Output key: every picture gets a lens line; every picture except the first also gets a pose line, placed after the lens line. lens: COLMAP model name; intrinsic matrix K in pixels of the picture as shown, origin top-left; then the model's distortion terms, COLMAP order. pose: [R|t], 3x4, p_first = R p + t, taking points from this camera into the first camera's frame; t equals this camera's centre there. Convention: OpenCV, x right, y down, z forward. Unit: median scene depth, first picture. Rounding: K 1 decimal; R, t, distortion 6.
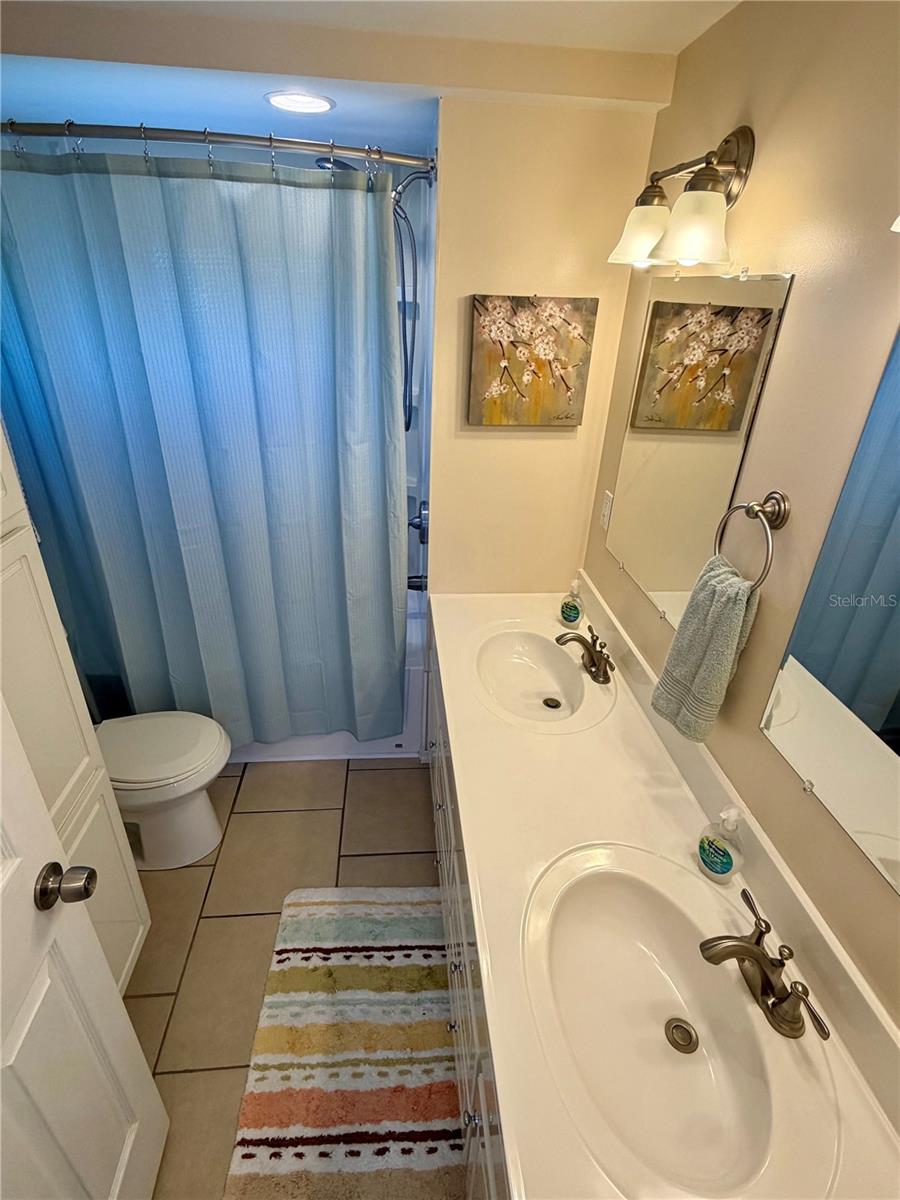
lens RADIAL K [[596.8, 0, 450.0], [0, 596.8, 600.0], [0, 0, 1]] dist [0.001855, 0.000111]
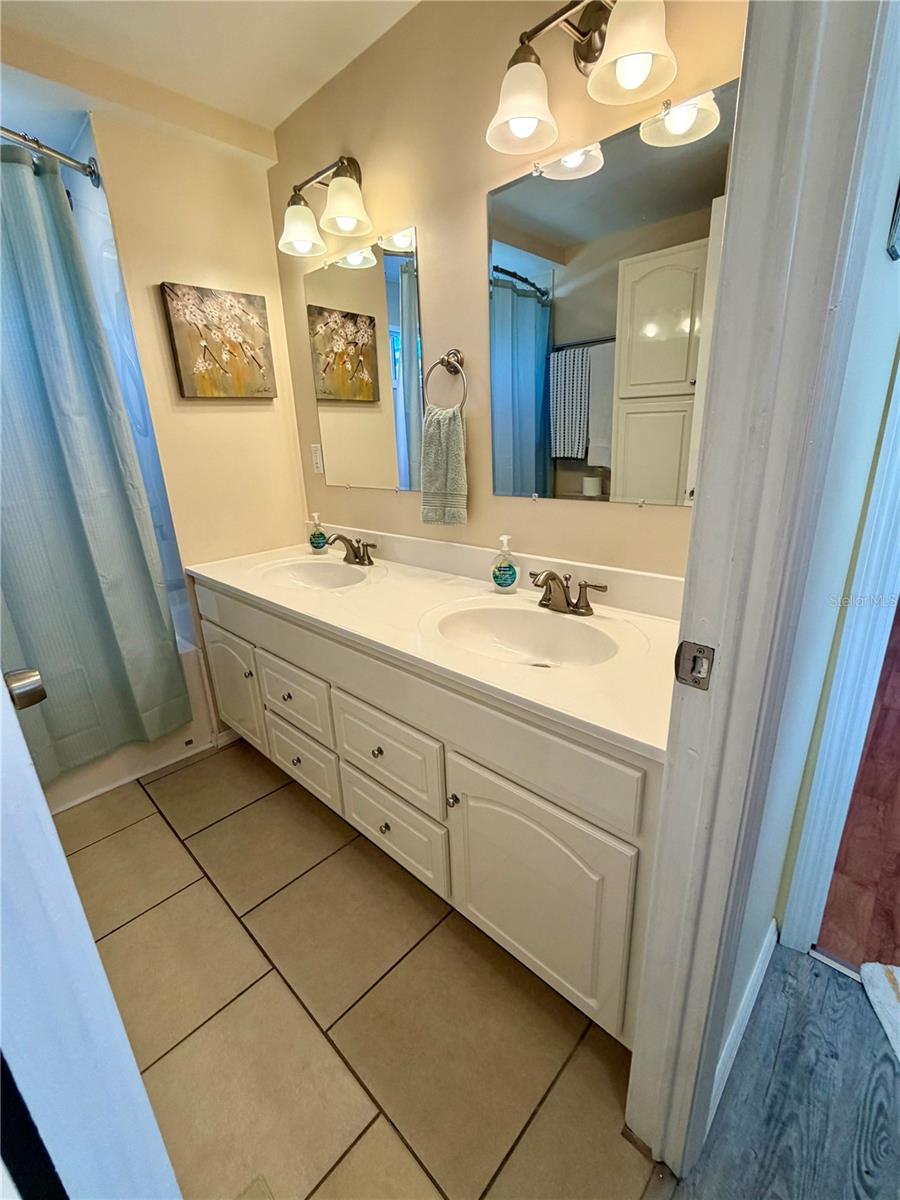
lens RADIAL K [[509.6, 0, 450.0], [0, 509.6, 600.0], [0, 0, 1]] dist [-0.000248, -0.000482]
pose [[0.755046, -0.266836, 0.598919, -0.285100], [0.364923, 0.929913, -0.045749, 0.312104], [-0.544735, 0.253102, 0.799502, 0.036003]]
